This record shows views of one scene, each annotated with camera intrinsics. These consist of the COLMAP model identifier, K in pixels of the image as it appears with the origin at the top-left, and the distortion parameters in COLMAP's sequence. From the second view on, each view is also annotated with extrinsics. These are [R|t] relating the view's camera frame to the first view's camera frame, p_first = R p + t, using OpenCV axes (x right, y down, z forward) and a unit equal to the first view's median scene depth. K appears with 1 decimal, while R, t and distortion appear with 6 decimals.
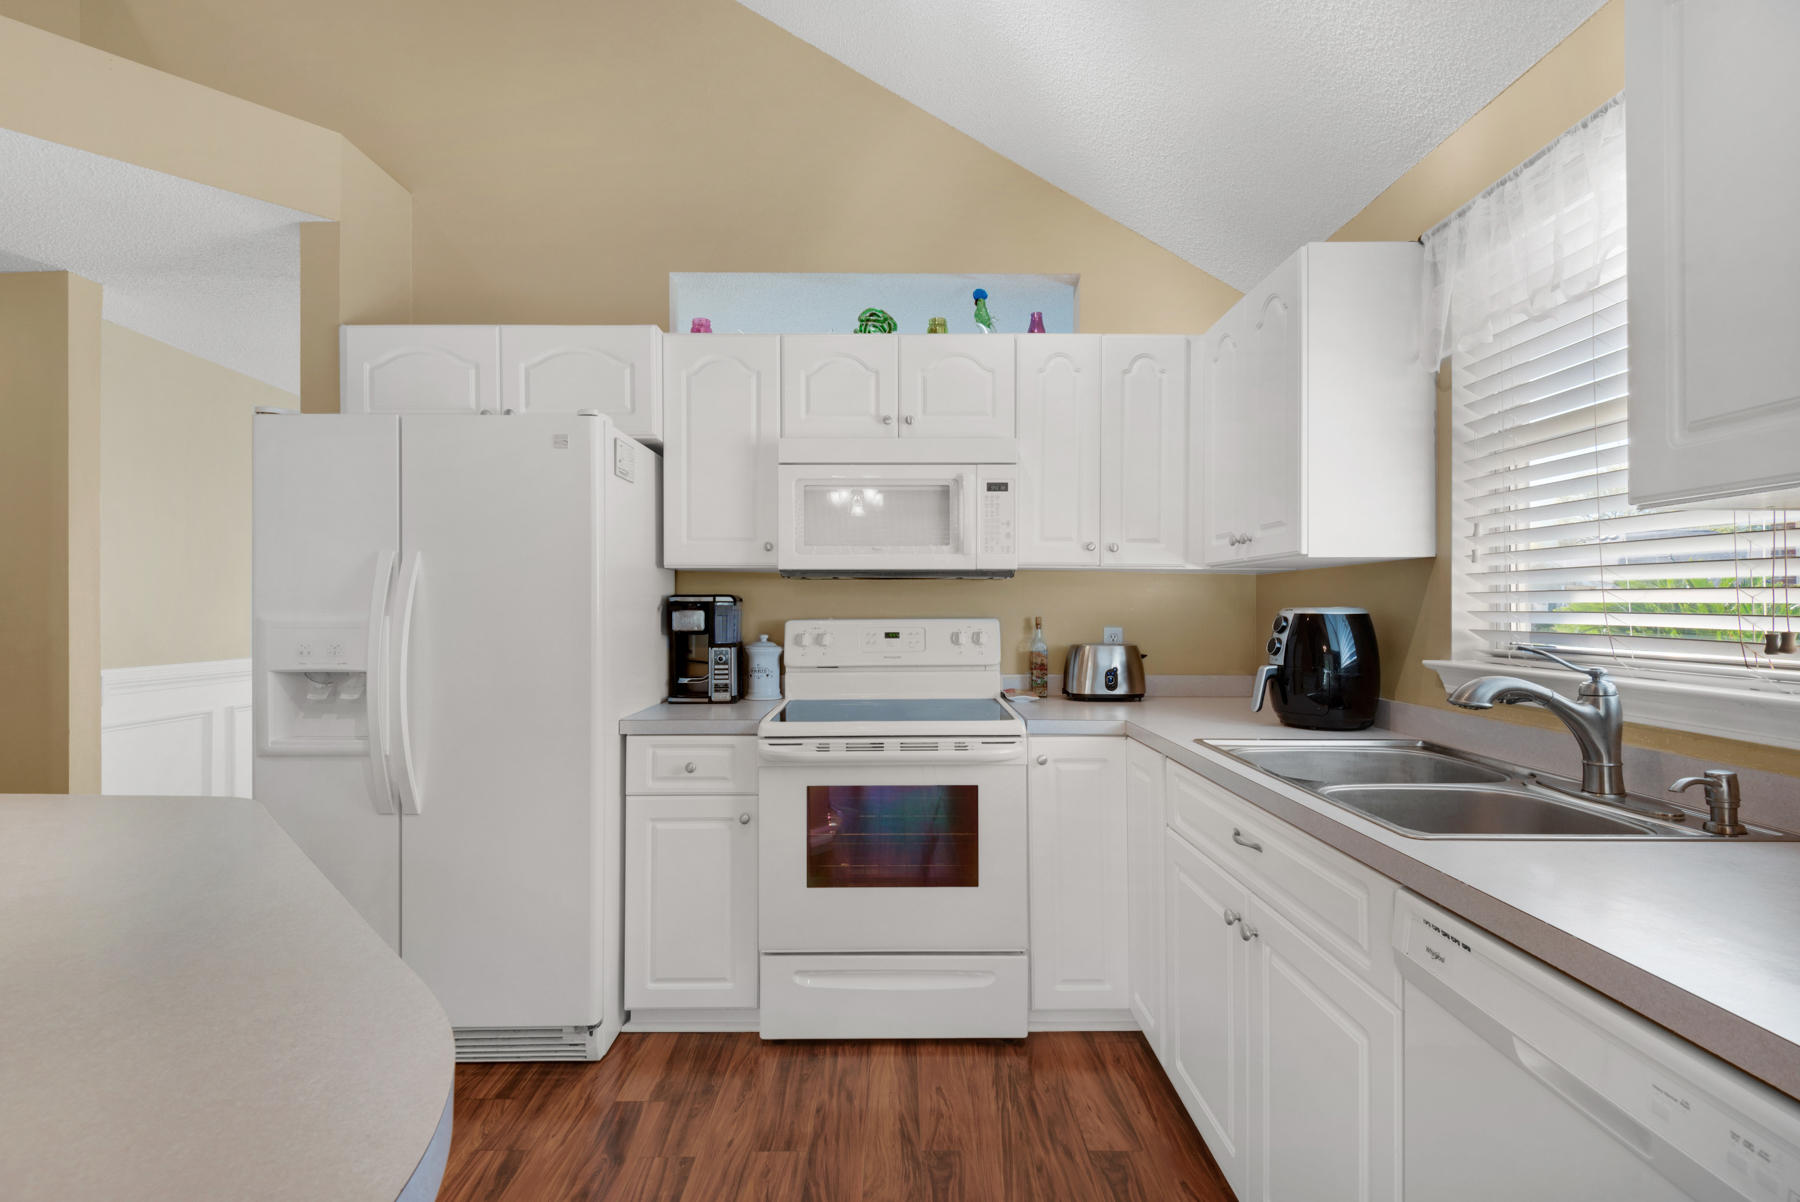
lens RADIAL K [[814.3, 0, 890.8], [0, 814.3, 600.5], [0, 0, 1]] dist [0.028118, -0.014774]
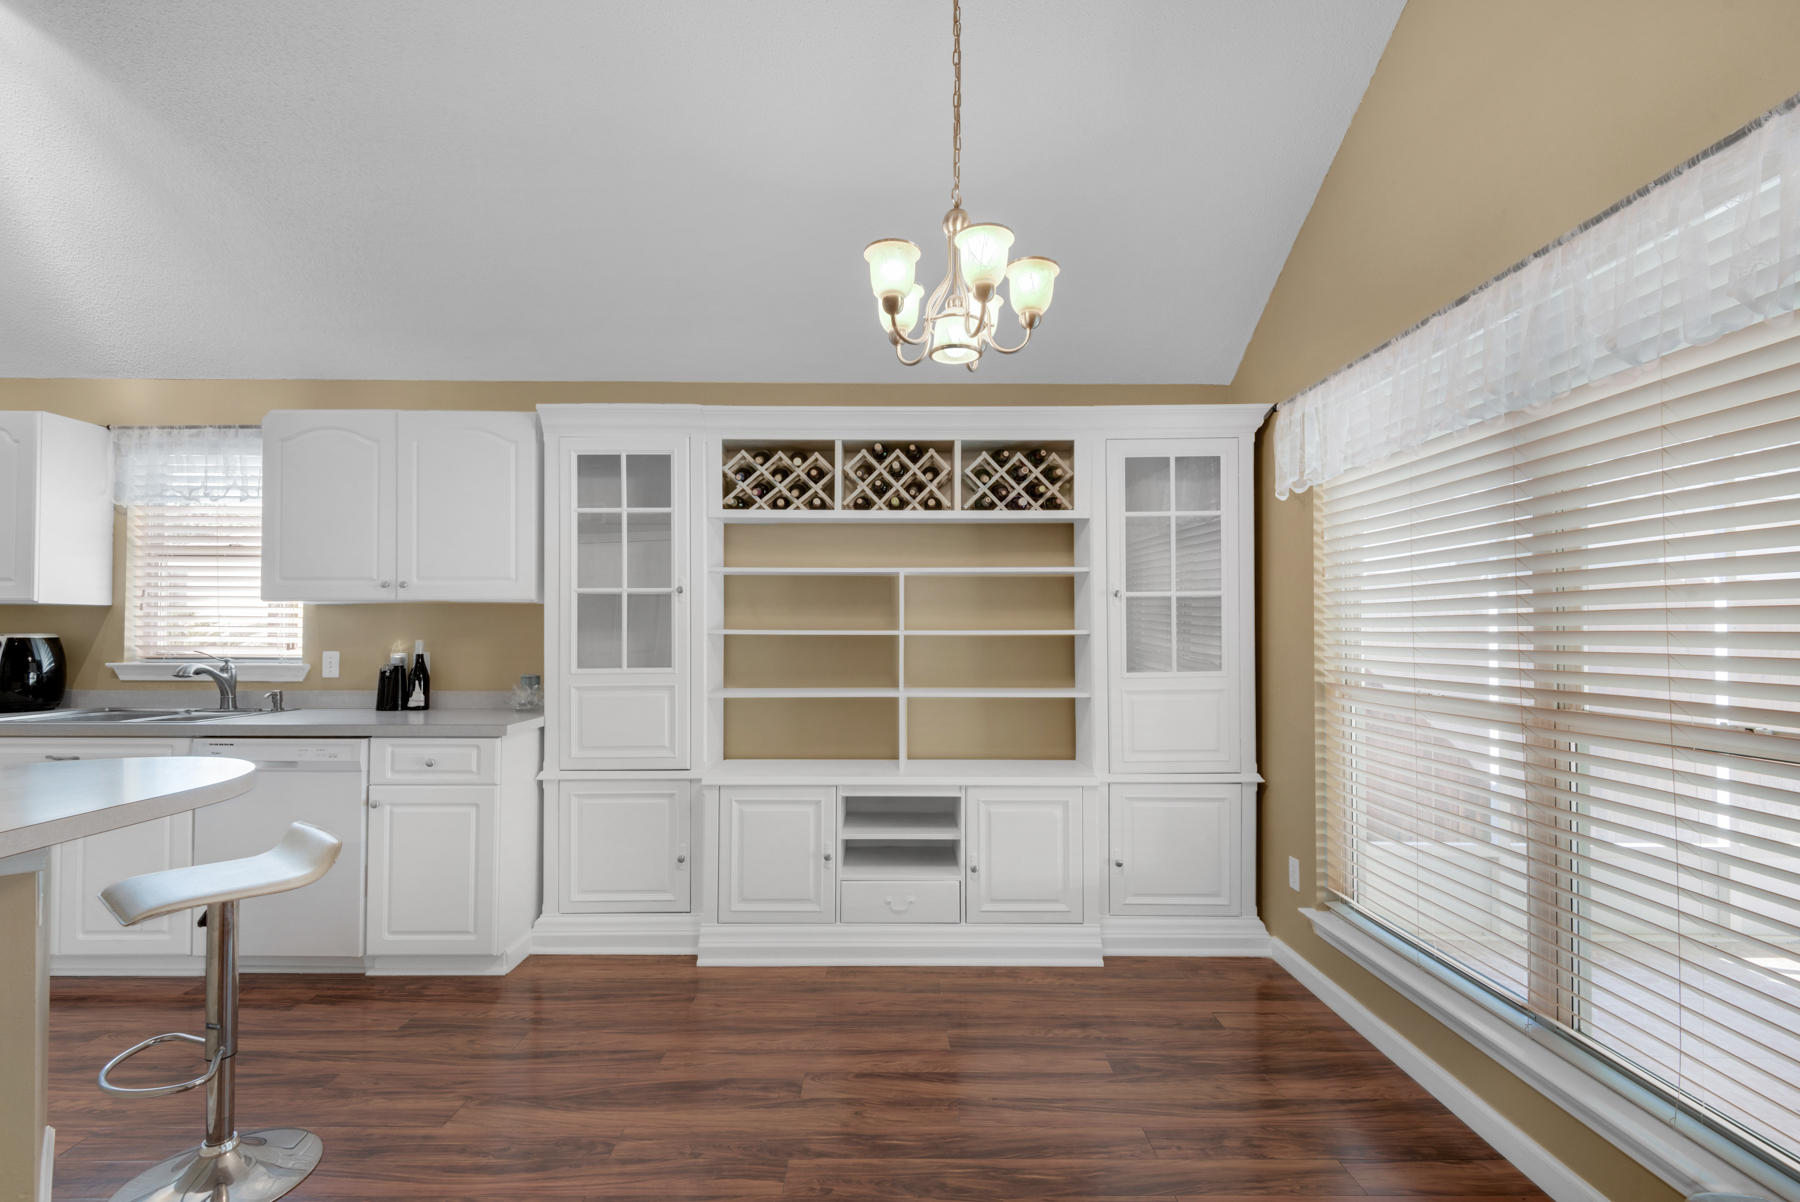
lens RADIAL K [[814.3, 0, 908.3], [0, 814.3, 618.5], [0, 0, 1]] dist [0.028118, -0.014774]
pose [[-0.010399, 0.017569, 0.999792, -0.891469], [-0.011841, 0.999773, -0.017692, -0.010238], [-0.999876, -0.012023, -0.010189, -0.552947]]
